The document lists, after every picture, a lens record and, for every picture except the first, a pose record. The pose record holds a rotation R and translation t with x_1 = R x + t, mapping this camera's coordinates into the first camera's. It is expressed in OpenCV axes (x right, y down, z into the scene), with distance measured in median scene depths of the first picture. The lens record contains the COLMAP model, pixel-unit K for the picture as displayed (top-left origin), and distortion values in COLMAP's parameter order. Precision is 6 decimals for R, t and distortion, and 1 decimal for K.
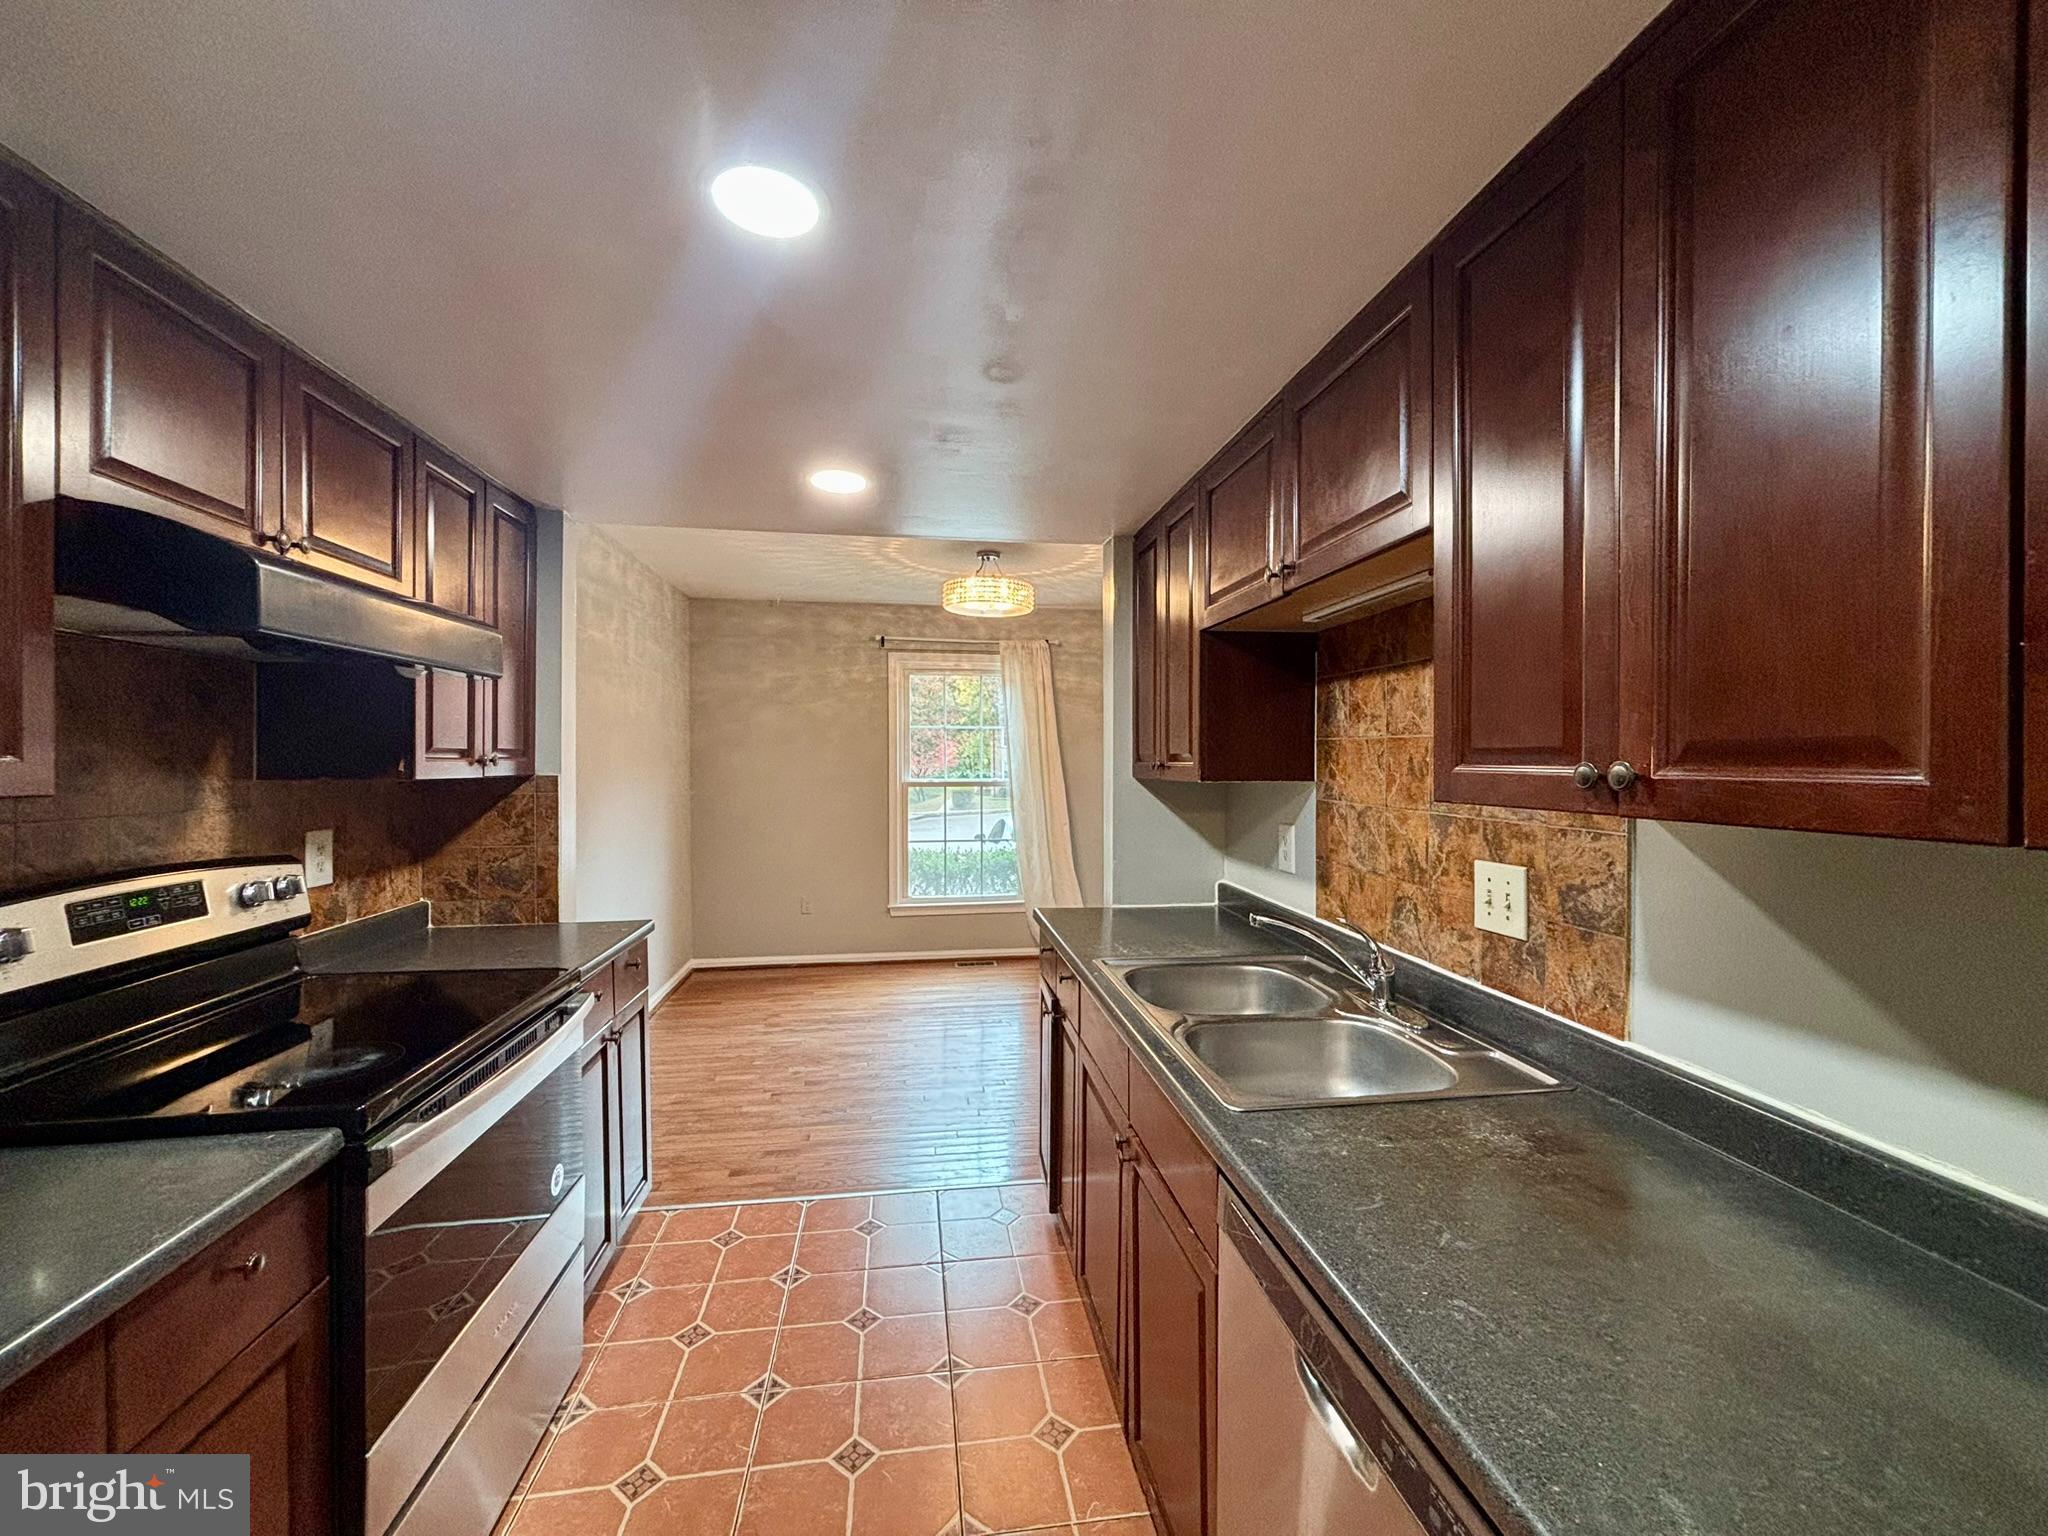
lens RADIAL K [[830.7, 0, 1018.3], [0, 830.7, 770.1], [0, 0, 1]] dist [0.000937, 0.000195]
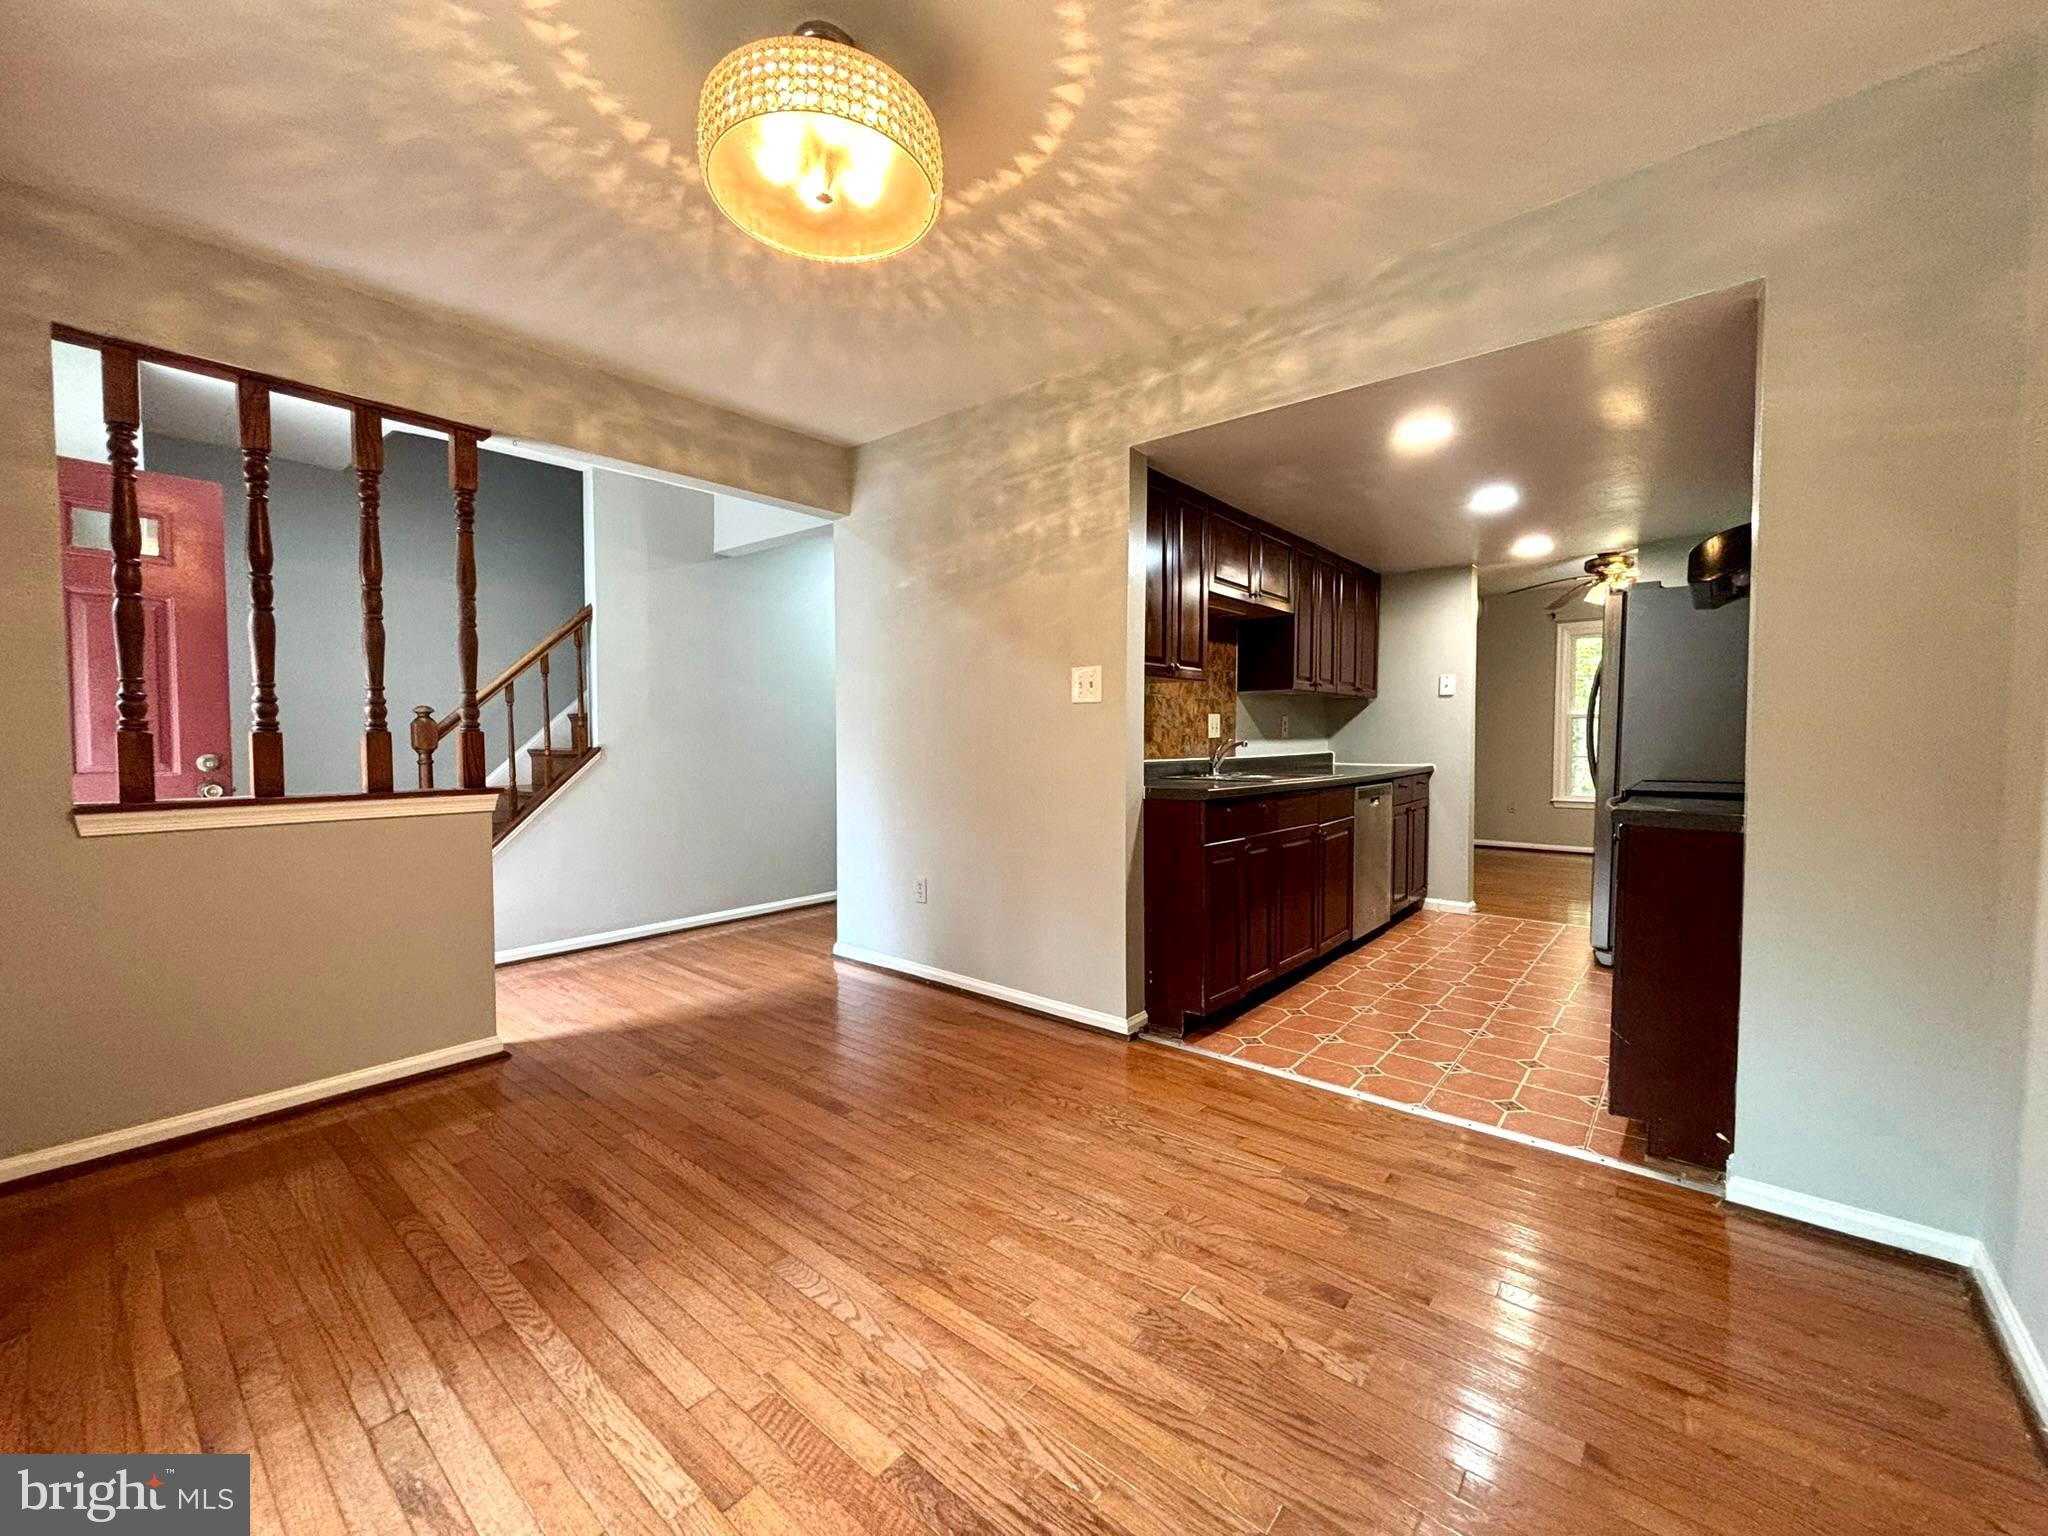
lens RADIAL K [[830.7, 0, 1018.3], [0, 830.7, 770.1], [0, 0, 1]] dist [0.000937, 0.000195]
pose [[-0.669584, -0.031982, 0.742048, -0.980164], [0.011158, 0.998527, 0.053104, 0.126865], [-0.742653, 0.043837, -0.668240, 3.006141]]
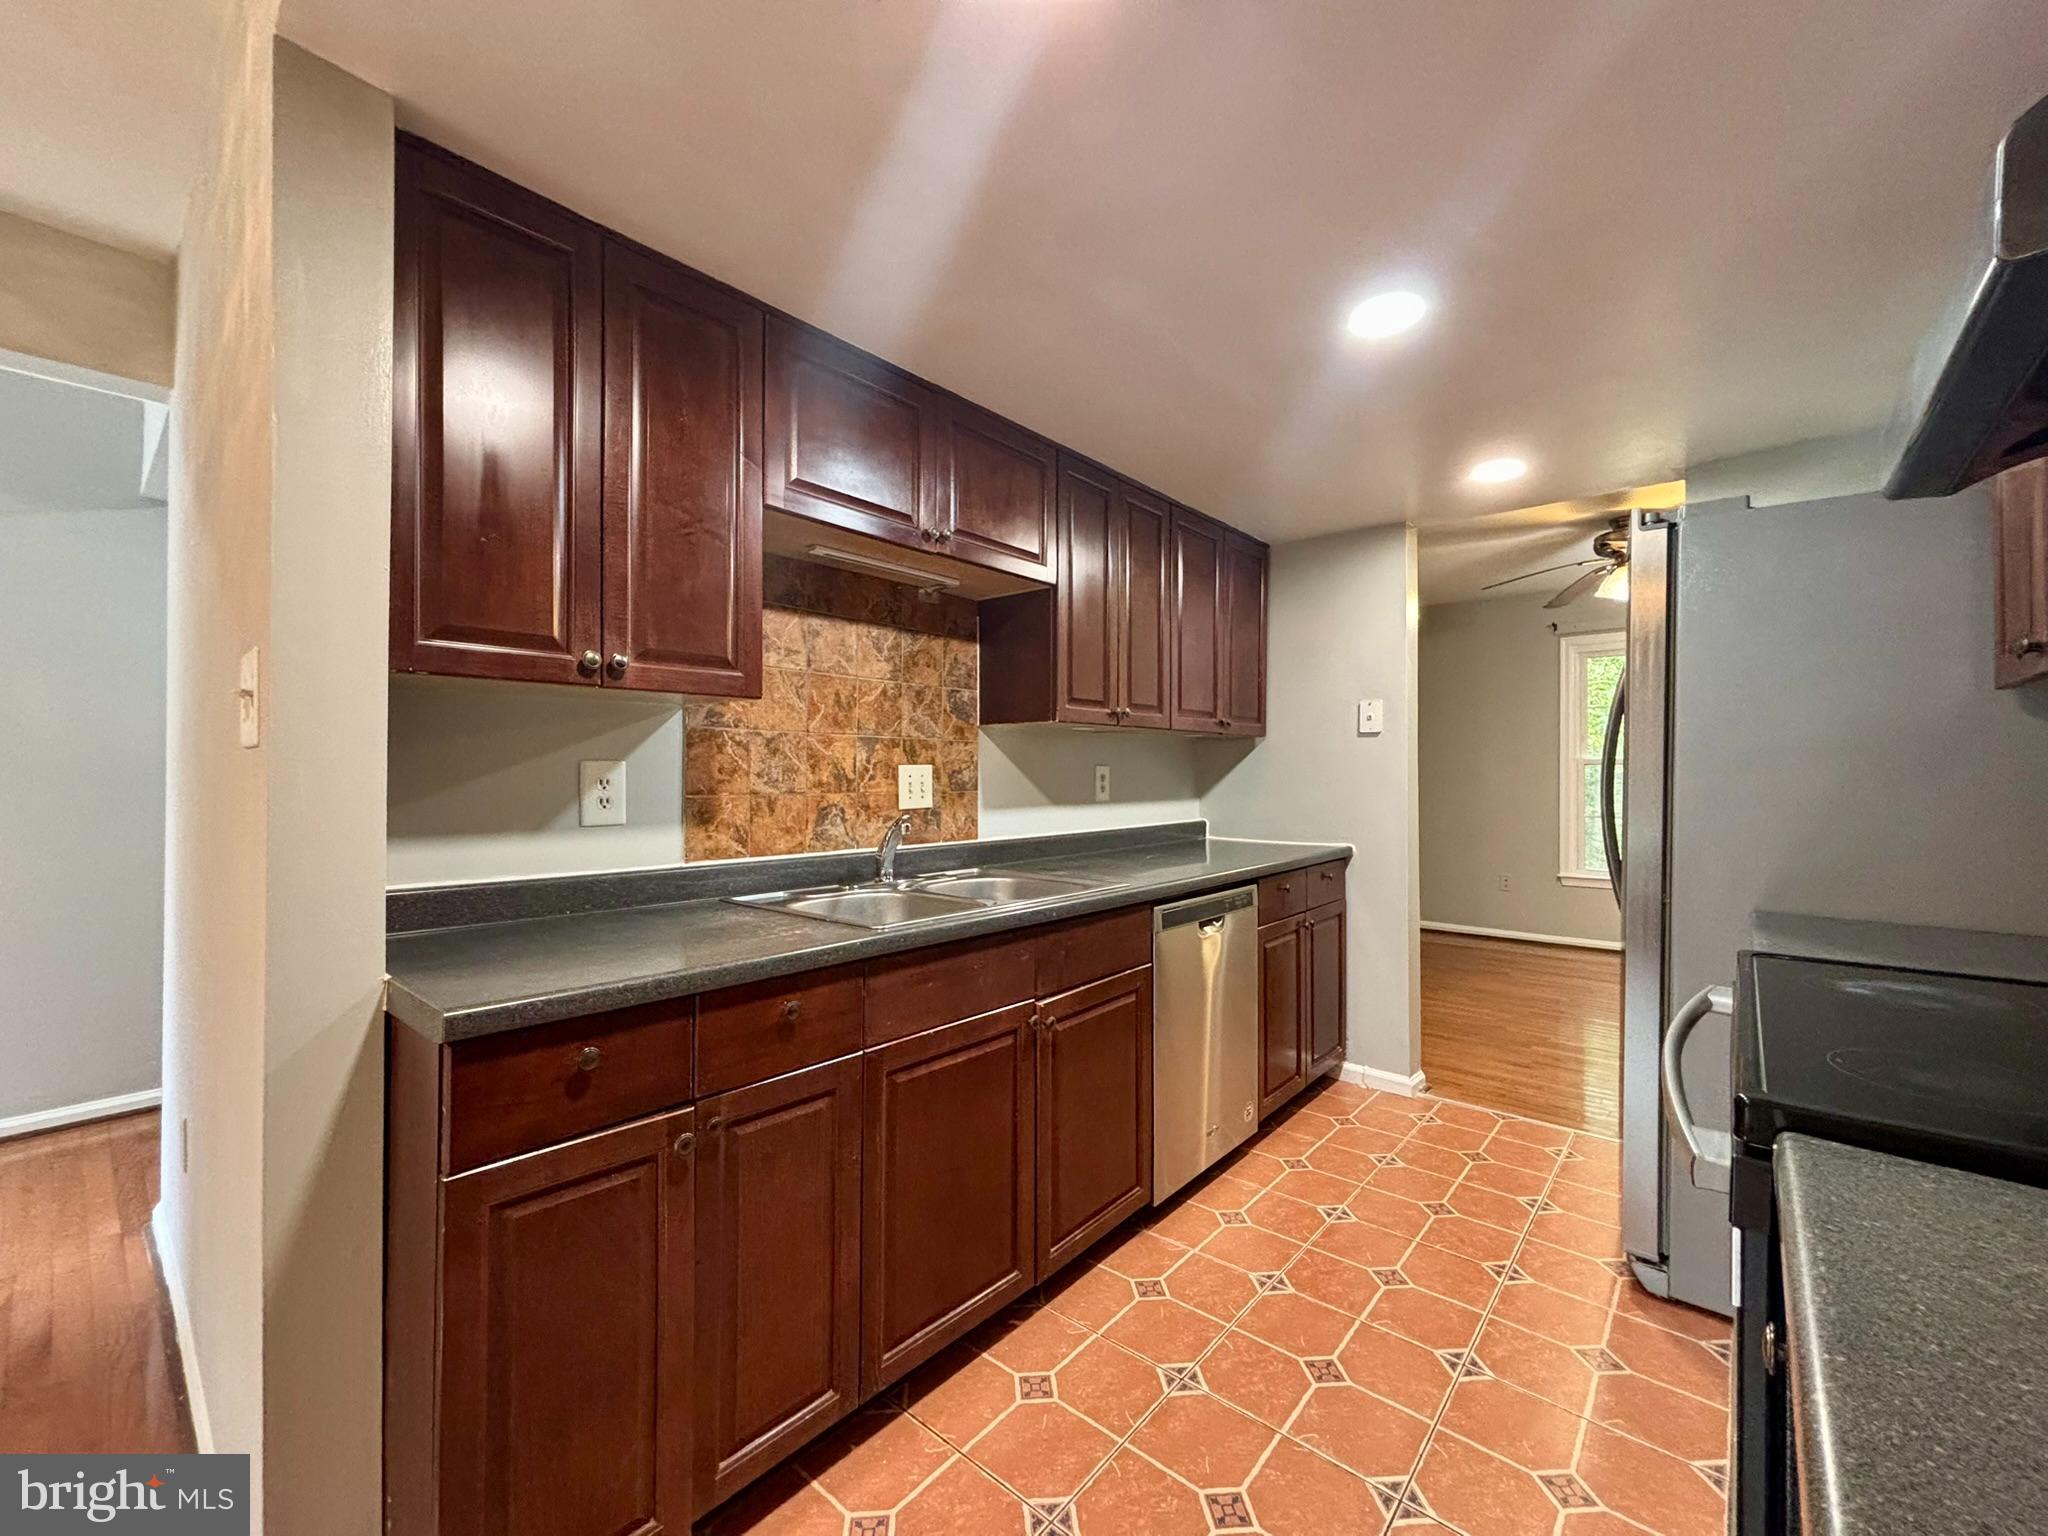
lens RADIAL K [[821.0, 0, 1019.8], [0, 821.0, 770.1], [0, 0, 1]] dist [0.002453, -0.000177]
pose [[-0.652639, -0.000753, 0.757668, -0.657662], [0.007132, 0.999949, 0.007137, 0.097174], [-0.757635, 0.010061, -0.652601, 1.634218]]
